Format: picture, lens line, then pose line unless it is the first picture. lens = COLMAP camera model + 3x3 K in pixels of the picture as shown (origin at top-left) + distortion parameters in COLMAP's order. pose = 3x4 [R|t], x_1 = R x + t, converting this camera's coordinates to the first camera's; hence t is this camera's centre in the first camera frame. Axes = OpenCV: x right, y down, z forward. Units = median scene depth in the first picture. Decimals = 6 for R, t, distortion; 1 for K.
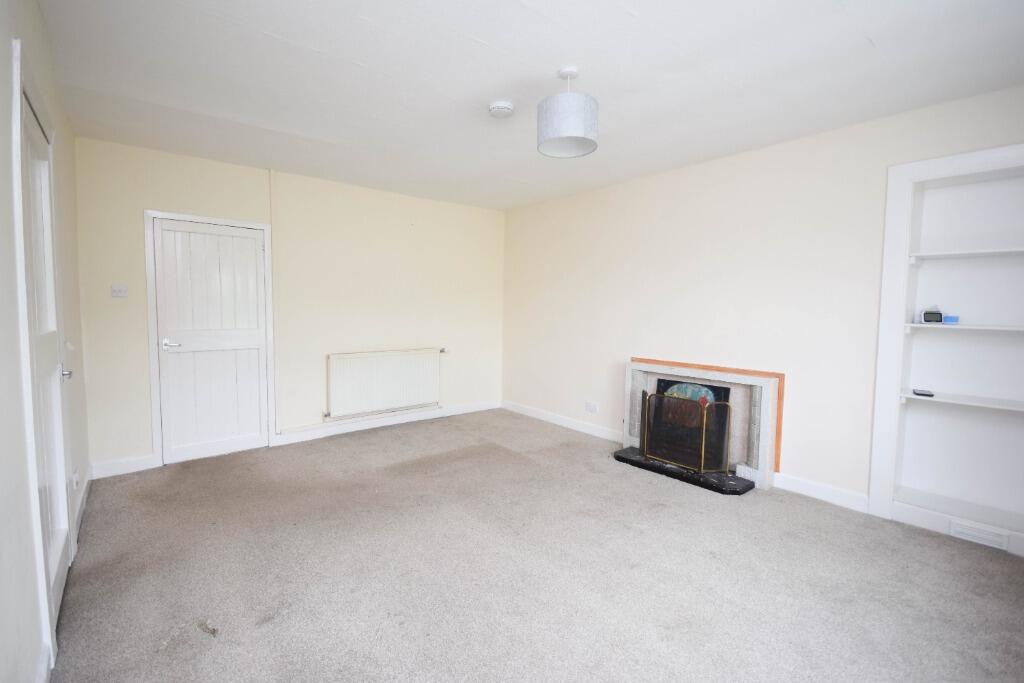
lens RADIAL K [[450.3, 0, 512.2], [0, 450.3, 338.7], [0, 0, 1]] dist [0.000196, 0.000036]
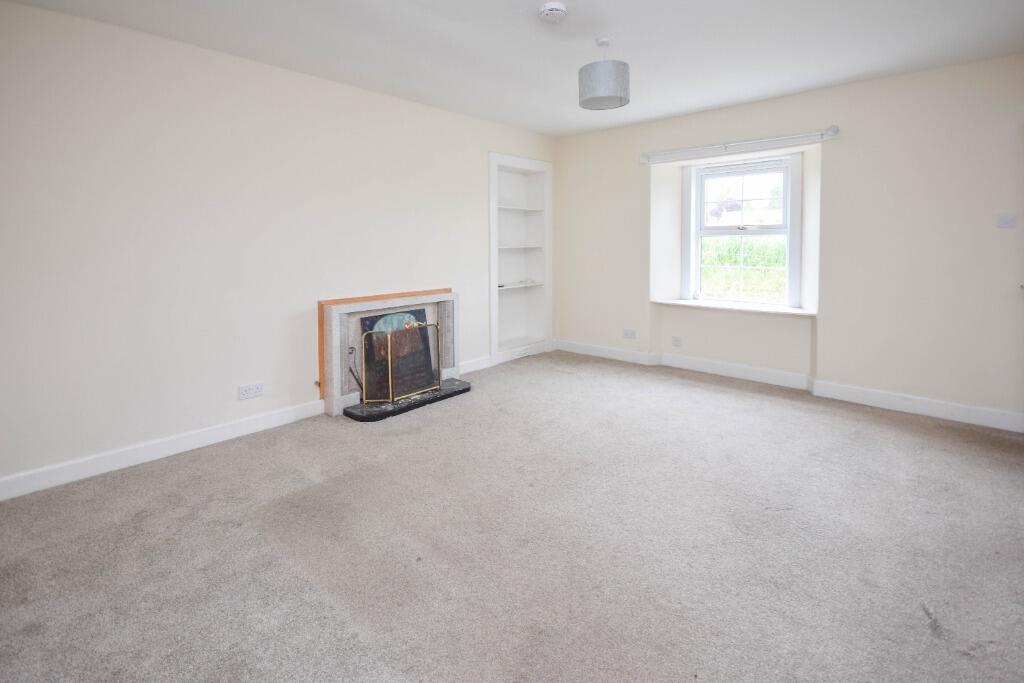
lens RADIAL K [[477.1, 0, 500.1], [0, 477.1, 257.9], [0, 0, 1]] dist [-0.000169, 0.000000]
pose [[-0.114189, -0.042804, 0.992537, -0.686711], [0.073480, 0.995971, 0.051405, -0.061670], [-0.990738, 0.078801, -0.110584, 0.886509]]
